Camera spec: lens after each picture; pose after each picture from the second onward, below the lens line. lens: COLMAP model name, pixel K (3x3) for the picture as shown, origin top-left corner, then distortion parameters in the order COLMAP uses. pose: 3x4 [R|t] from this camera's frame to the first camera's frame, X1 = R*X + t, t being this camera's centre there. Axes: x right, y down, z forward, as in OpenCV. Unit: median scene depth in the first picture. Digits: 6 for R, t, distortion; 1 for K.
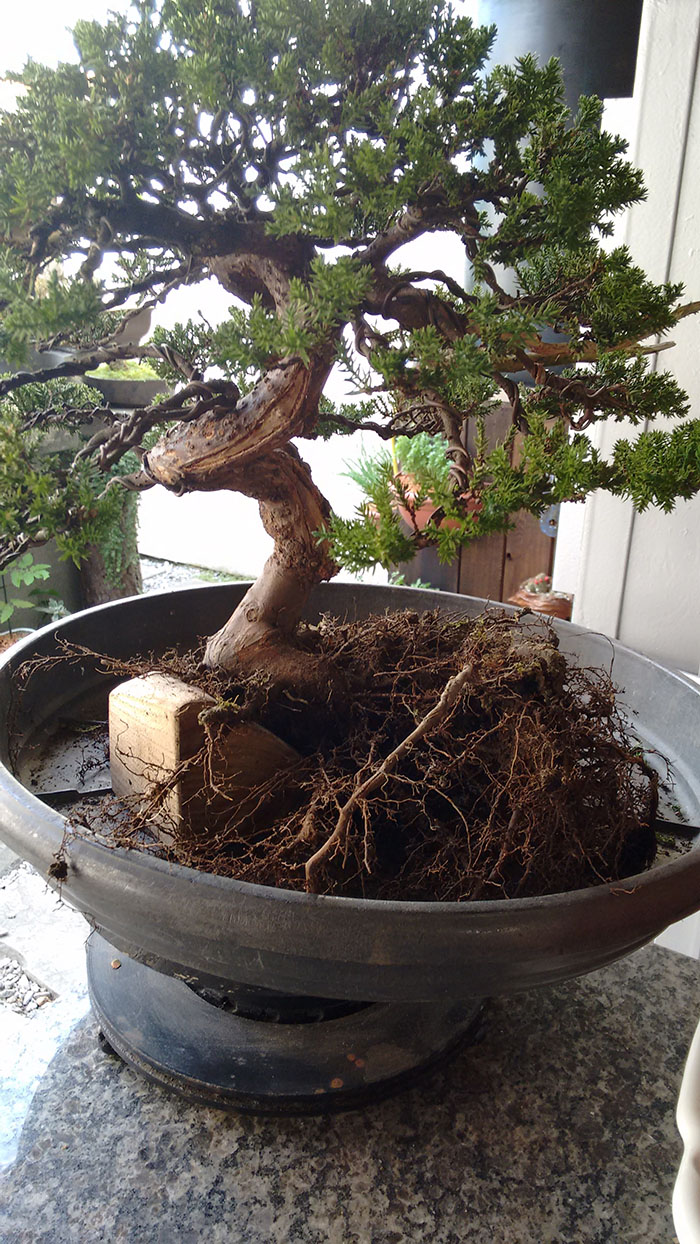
lens RADIAL K [[968.7, 0, 350.0], [0, 968.7, 622.0], [0, 0, 1]] dist [0.127575, -0.130054]
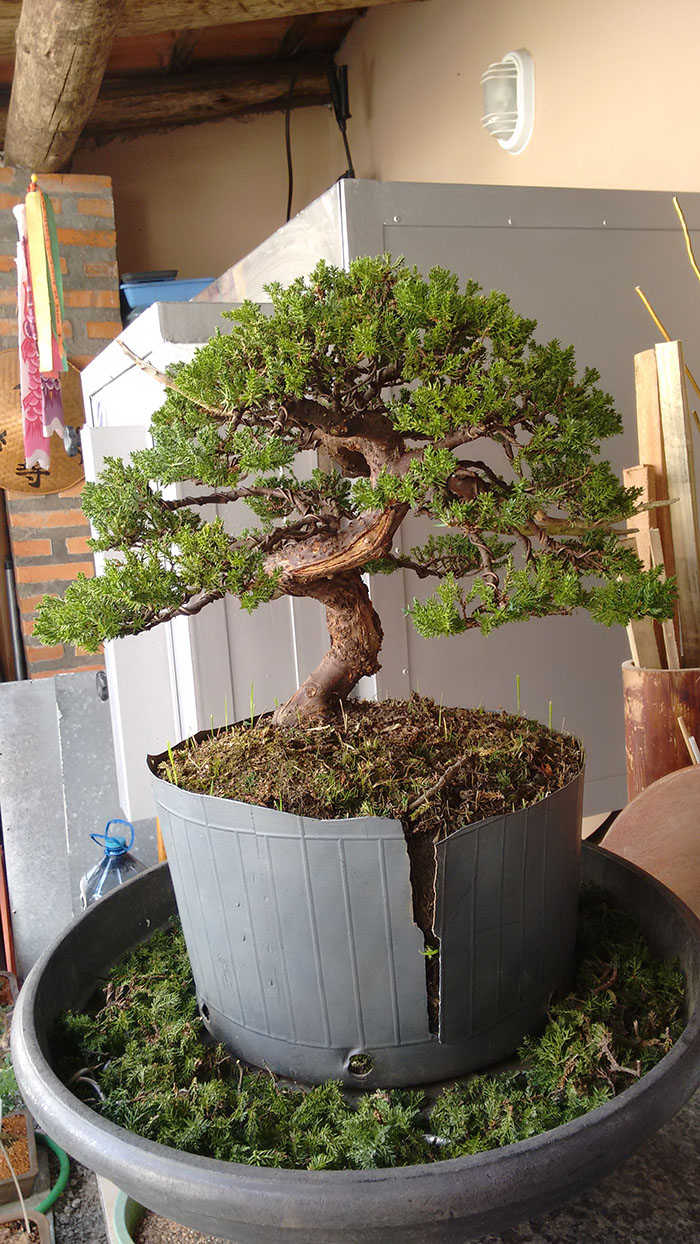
lens RADIAL K [[968.7, 0, 350.0], [0, 968.7, 622.0], [0, 0, 1]] dist [0.127575, -0.130054]
pose [[0.993389, 0.113298, 0.018471, -0.107323], [-0.108498, 0.979231, -0.171274, 0.150659], [-0.037492, 0.168138, 0.985050, -0.394679]]
